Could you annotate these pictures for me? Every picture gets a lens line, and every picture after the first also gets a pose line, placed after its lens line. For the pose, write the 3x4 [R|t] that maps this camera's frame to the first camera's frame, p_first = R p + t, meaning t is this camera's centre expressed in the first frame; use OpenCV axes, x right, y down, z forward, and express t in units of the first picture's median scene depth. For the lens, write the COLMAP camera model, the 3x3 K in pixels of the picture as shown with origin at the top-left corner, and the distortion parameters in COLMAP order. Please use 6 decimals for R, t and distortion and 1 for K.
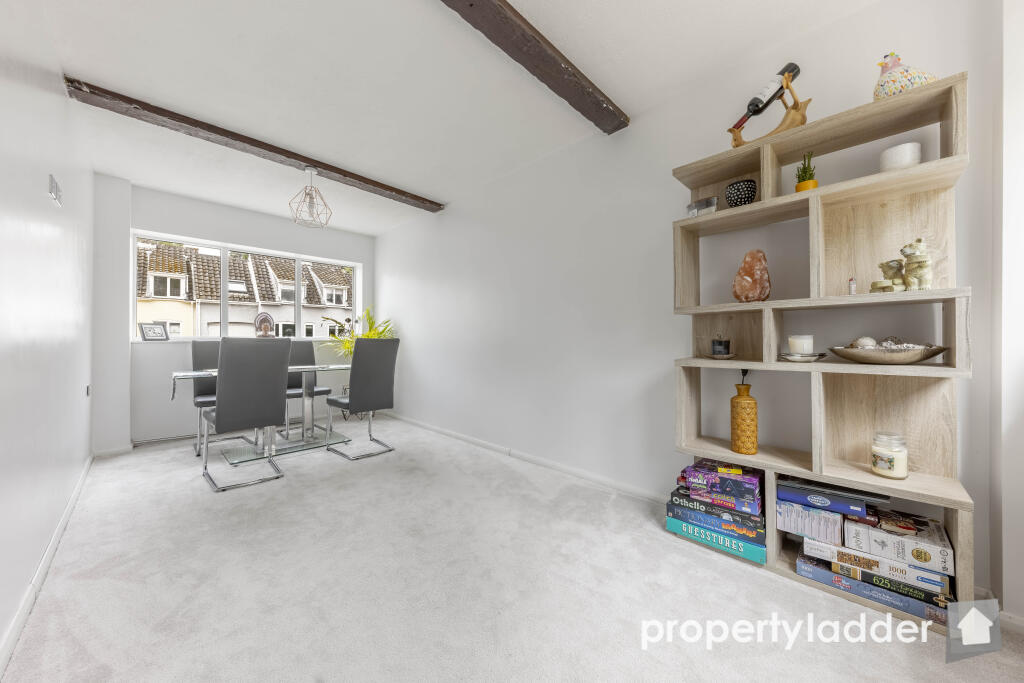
lens RADIAL K [[353.8, 0, 512.0], [0, 353.8, 341.5], [0, 0, 1]] dist [-0.013870, -0.000146]
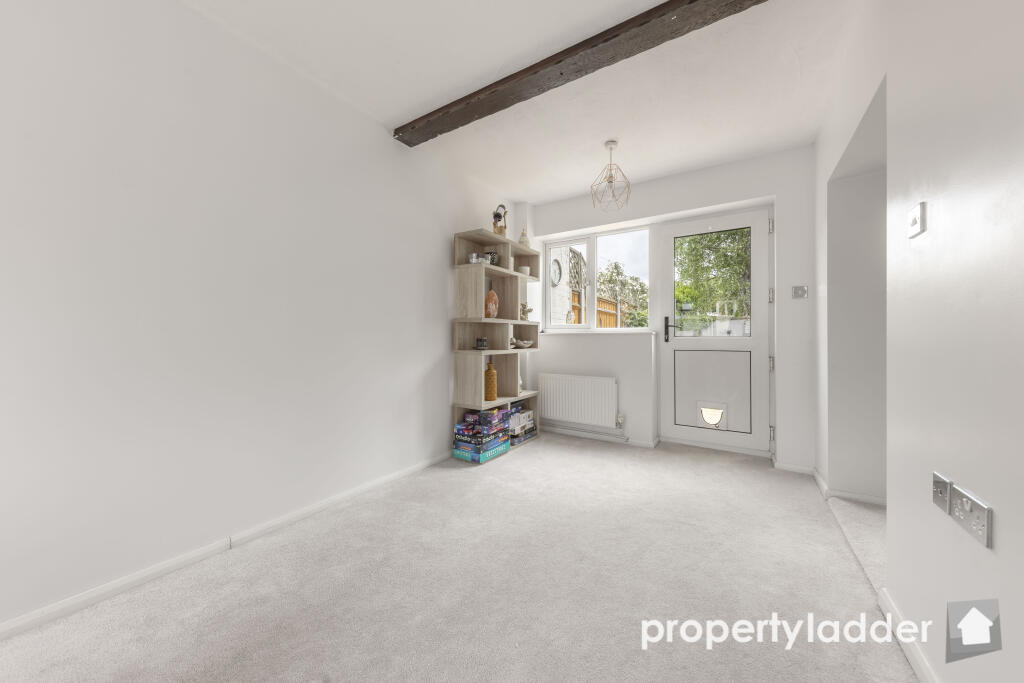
lens RADIAL K [[353.8, 0, 512.0], [0, 353.8, 341.5], [0, 0, 1]] dist [-0.013870, -0.000146]
pose [[-0.208624, -0.000924, 0.977996, -1.201063], [0.005367, 0.999983, 0.002090, 0.007664], [-0.977981, 0.005685, -0.208615, 1.316350]]
